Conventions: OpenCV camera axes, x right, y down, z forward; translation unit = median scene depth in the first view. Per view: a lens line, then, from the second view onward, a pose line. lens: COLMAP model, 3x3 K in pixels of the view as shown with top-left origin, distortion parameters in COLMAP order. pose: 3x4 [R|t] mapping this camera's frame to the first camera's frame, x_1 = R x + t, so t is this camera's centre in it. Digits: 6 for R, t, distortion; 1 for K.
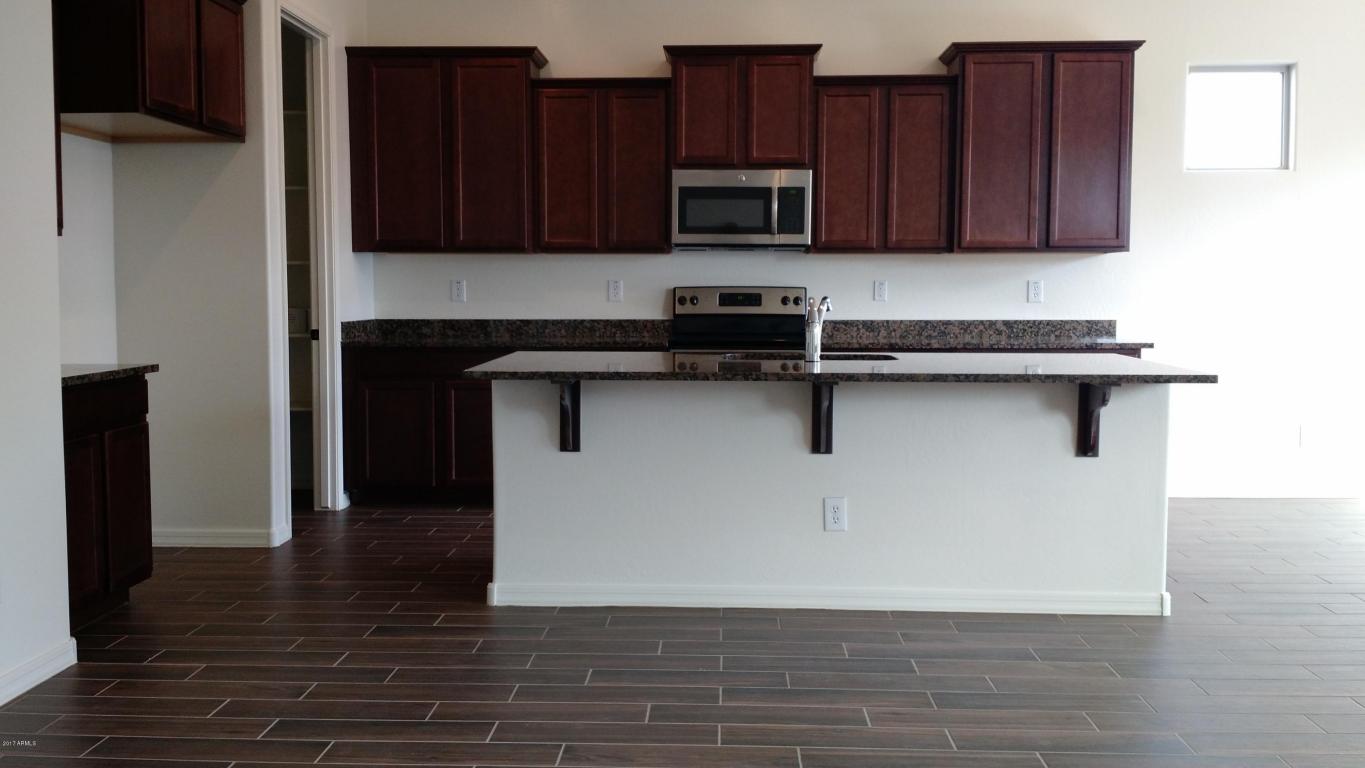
lens RADIAL K [[1259.7, 0, 677.3], [0, 1259.7, 365.0], [0, 0, 1]] dist [0.122616, -0.300866]
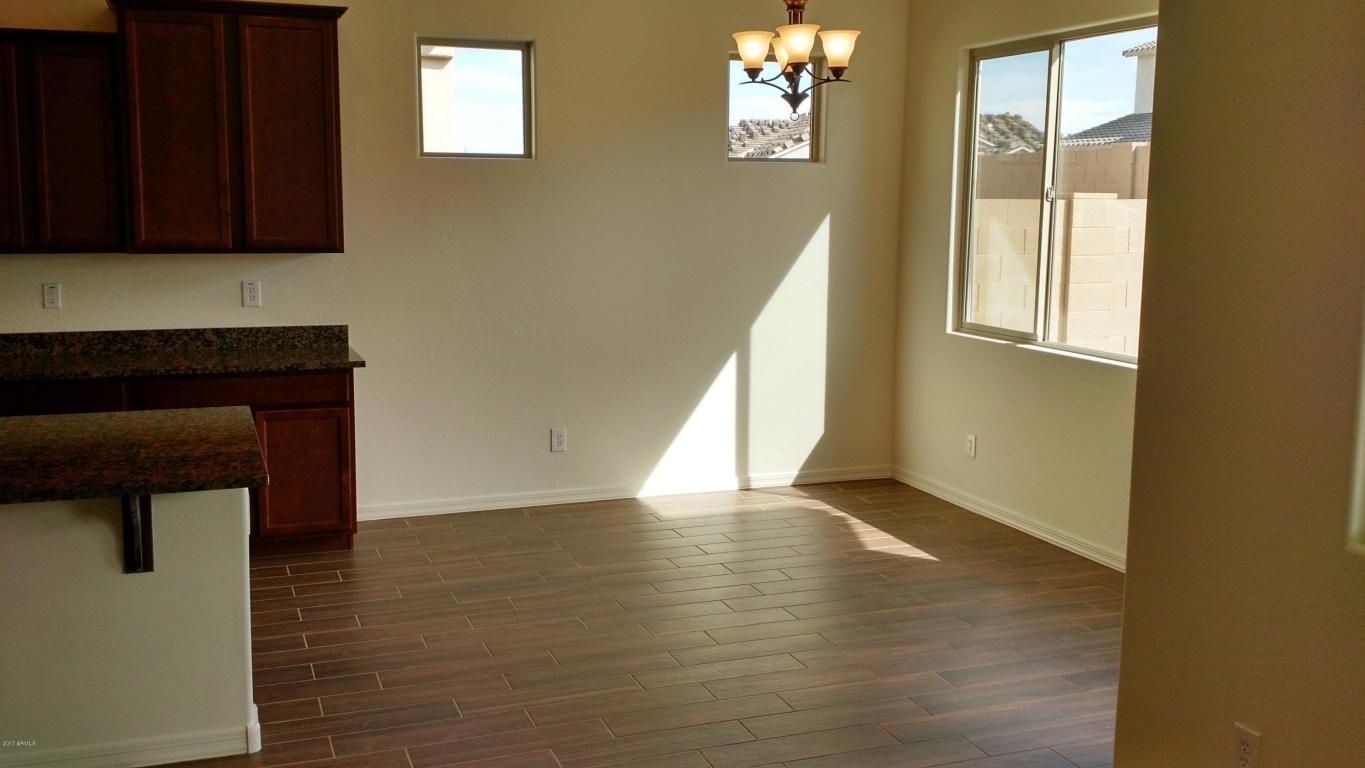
lens RADIAL K [[1259.7, 0, 677.3], [0, 1259.7, 365.0], [0, 0, 1]] dist [0.122616, -0.300866]
pose [[0.919966, -0.044591, 0.389455, 0.210516], [0.016067, 0.996963, 0.076196, -0.070859], [-0.391670, -0.063840, 0.917888, 0.101423]]
